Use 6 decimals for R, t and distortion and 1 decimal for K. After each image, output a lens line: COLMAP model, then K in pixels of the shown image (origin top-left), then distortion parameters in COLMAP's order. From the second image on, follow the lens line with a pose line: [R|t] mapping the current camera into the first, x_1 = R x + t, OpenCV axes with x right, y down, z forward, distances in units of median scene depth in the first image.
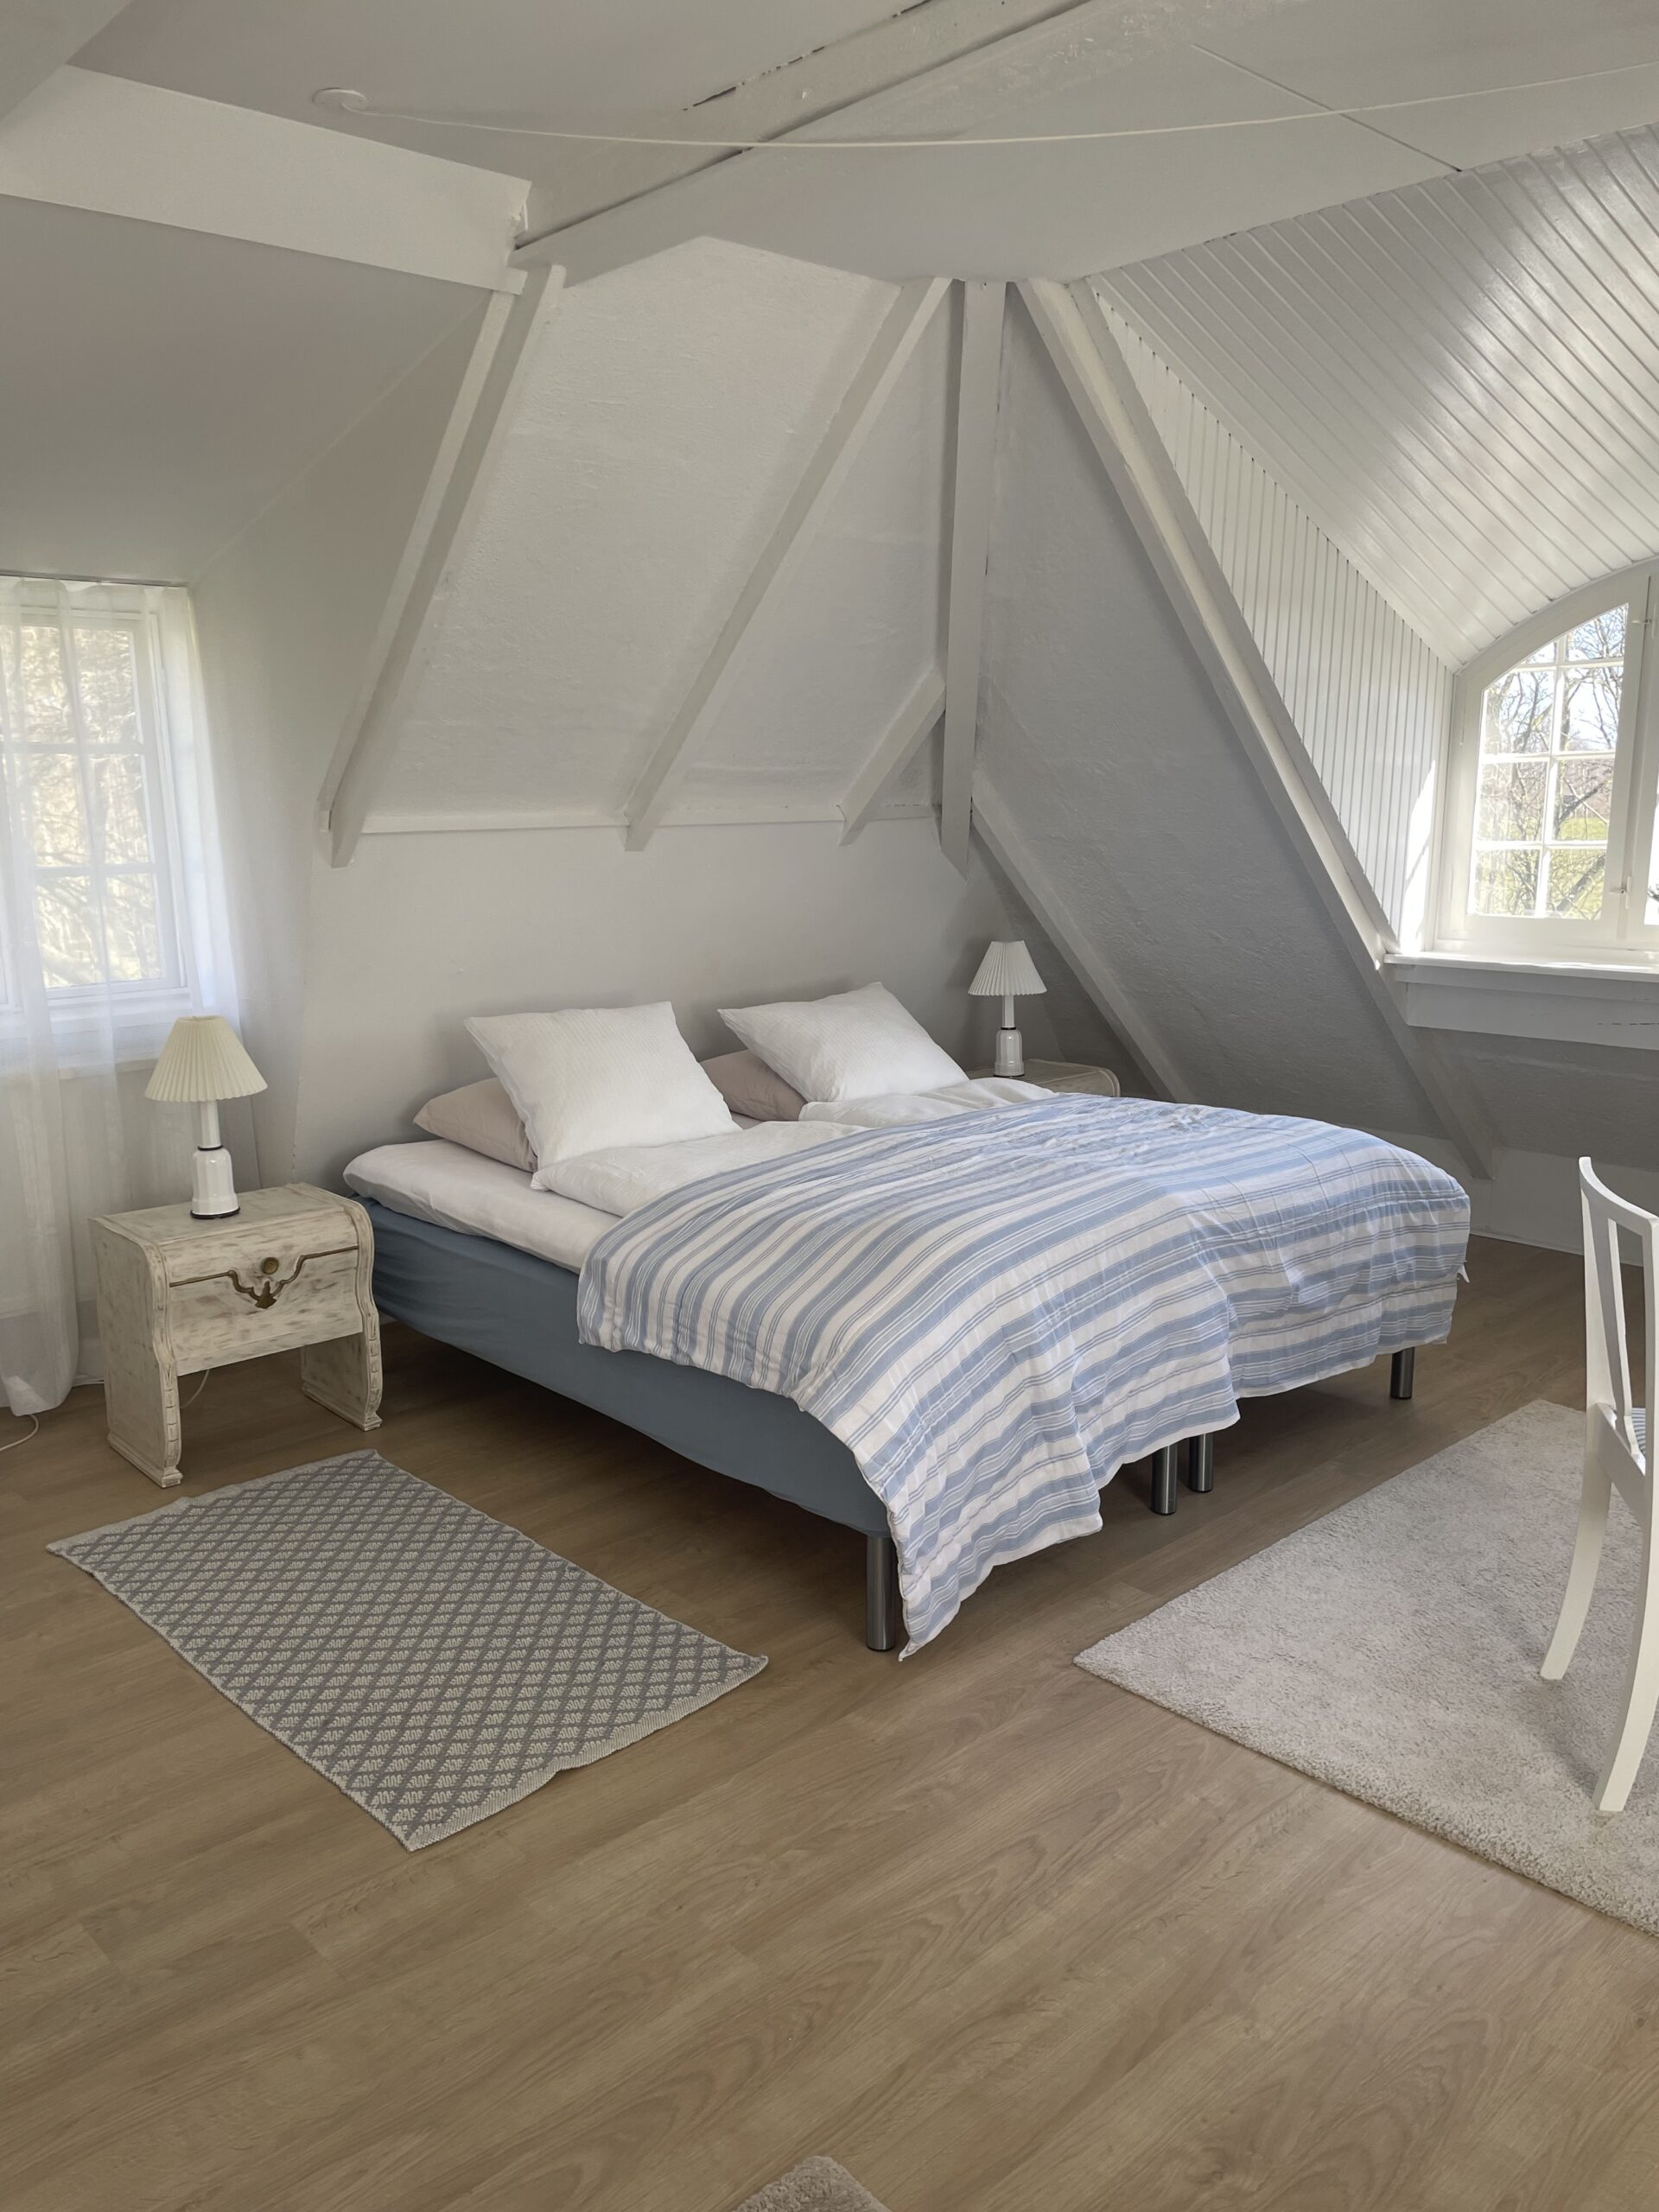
lens RADIAL K [[1718.7, 0, 829.5], [0, 1718.7, 1106.0], [0, 0, 1]] dist [0.107286, -0.145261]
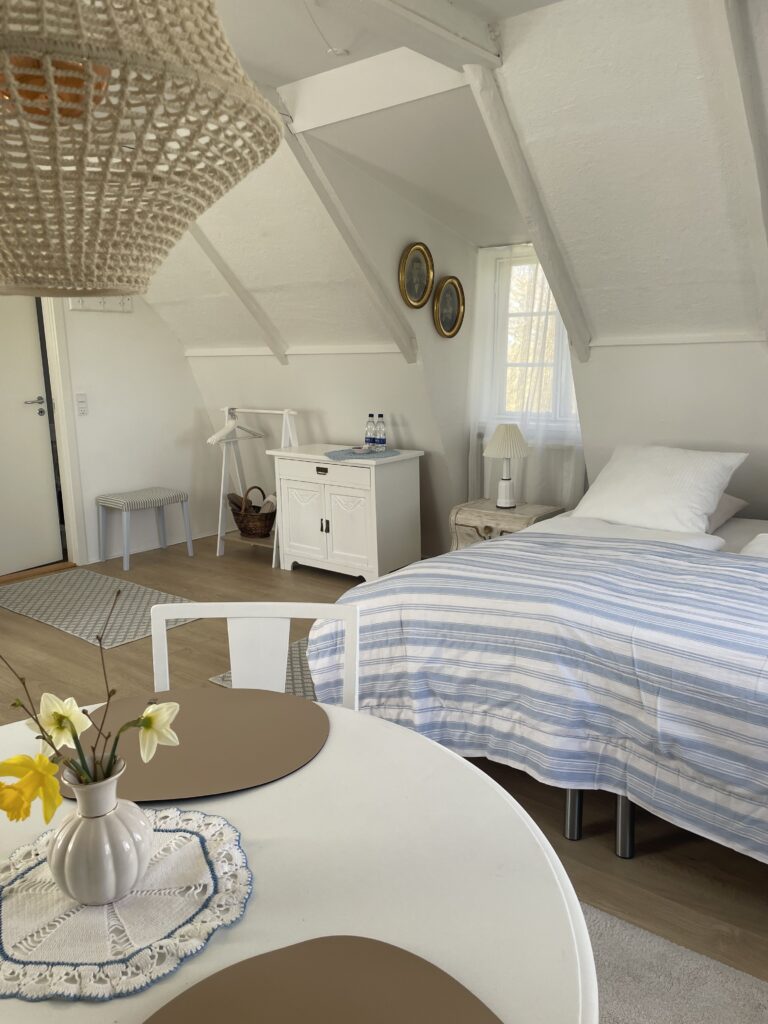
lens RADIAL K [[795.6, 0, 384.0], [0, 795.6, 512.0], [0, 0, 1]] dist [0.107286, -0.145261]
pose [[0.111360, 0.197342, -0.973989, 0.757556], [-0.163610, 0.970352, 0.177899, -0.108150], [0.980220, 0.139543, 0.140345, 0.730535]]
